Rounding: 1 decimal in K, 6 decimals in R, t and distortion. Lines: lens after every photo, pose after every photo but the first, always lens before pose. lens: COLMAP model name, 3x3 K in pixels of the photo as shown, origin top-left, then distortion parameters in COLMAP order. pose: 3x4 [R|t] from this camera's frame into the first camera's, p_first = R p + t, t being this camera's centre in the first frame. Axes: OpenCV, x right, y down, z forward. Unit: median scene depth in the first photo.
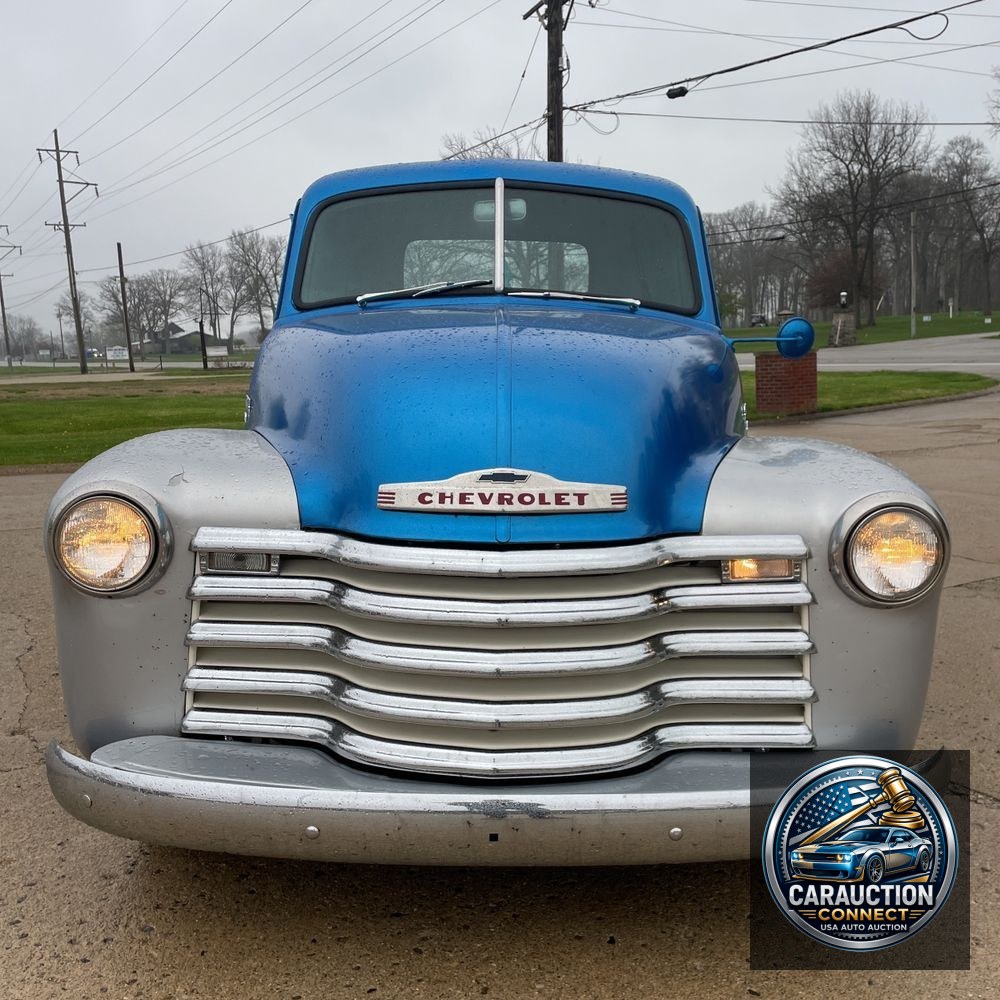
lens RADIAL K [[1011.8, 0, 497.7], [0, 1011.8, 496.9], [0, 0, 1]] dist [0.109421, -0.159414]
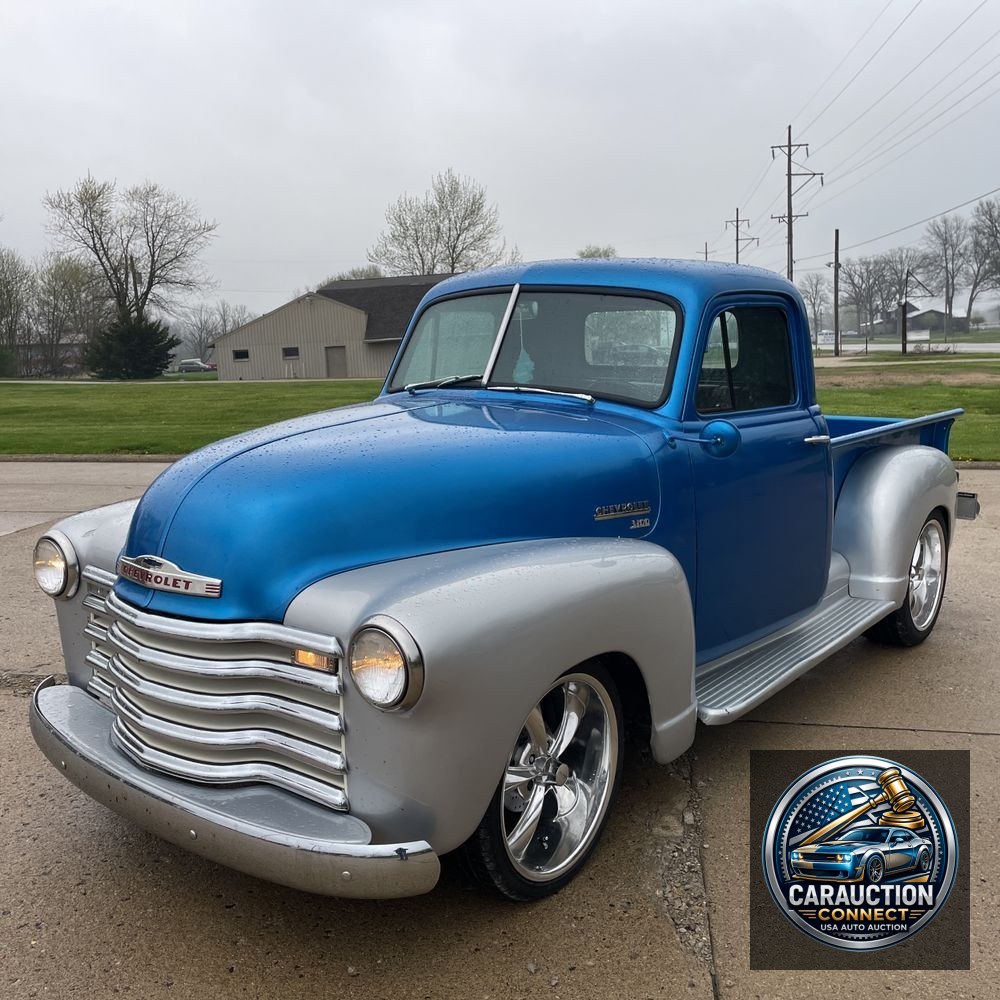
lens RADIAL K [[1011.8, 0, 497.7], [0, 1011.8, 496.9], [0, 0, 1]] dist [0.109421, -0.159414]
pose [[0.767546, 0.094496, -0.633990, 0.121487], [-0.081054, 0.995443, 0.050241, -0.021092], [0.635848, 0.012825, 0.771708, 0.016451]]
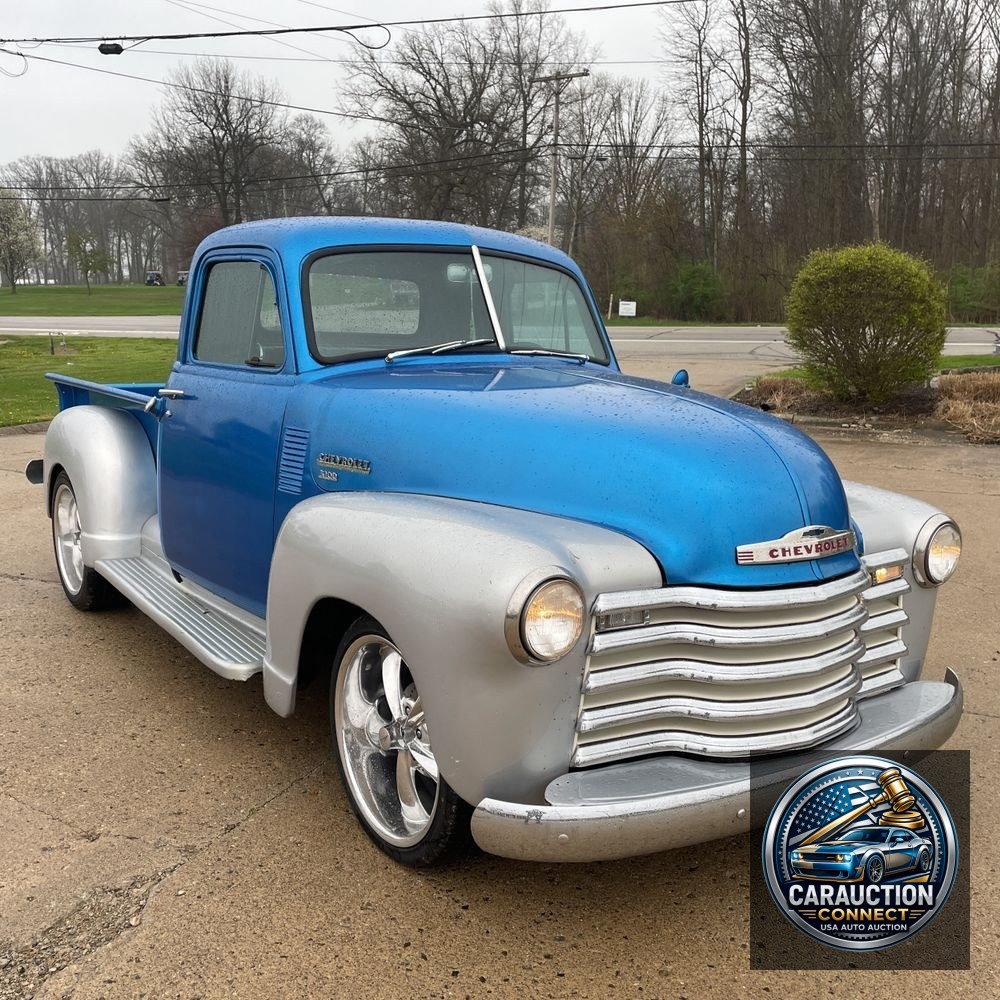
lens RADIAL K [[1009.0, 0, 496.4], [0, 1009.0, 504.8], [0, 0, 1]] dist [0.100502, -0.129265]
pose [[0.818329, -0.088933, 0.567828, -0.106006], [0.061213, 0.995823, 0.067748, -0.016571], [-0.571481, -0.020682, 0.820354, 0.009200]]
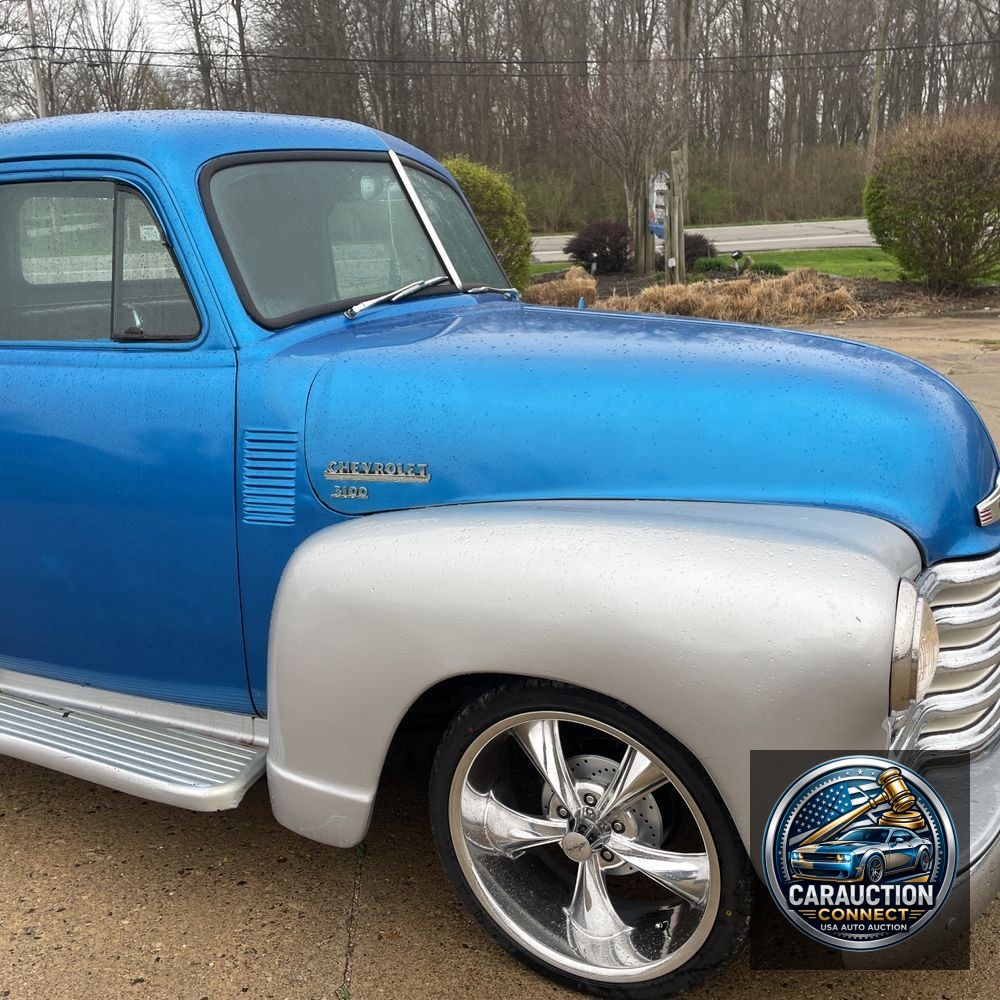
lens RADIAL K [[1011.8, 0, 497.7], [0, 1011.8, 496.9], [0, 0, 1]] dist [0.109421, -0.159414]
pose [[0.465053, -0.236348, 0.853150, -0.123114], [0.158140, 0.970382, 0.182622, -0.028861], [-0.871044, 0.049988, 0.488655, 0.086310]]
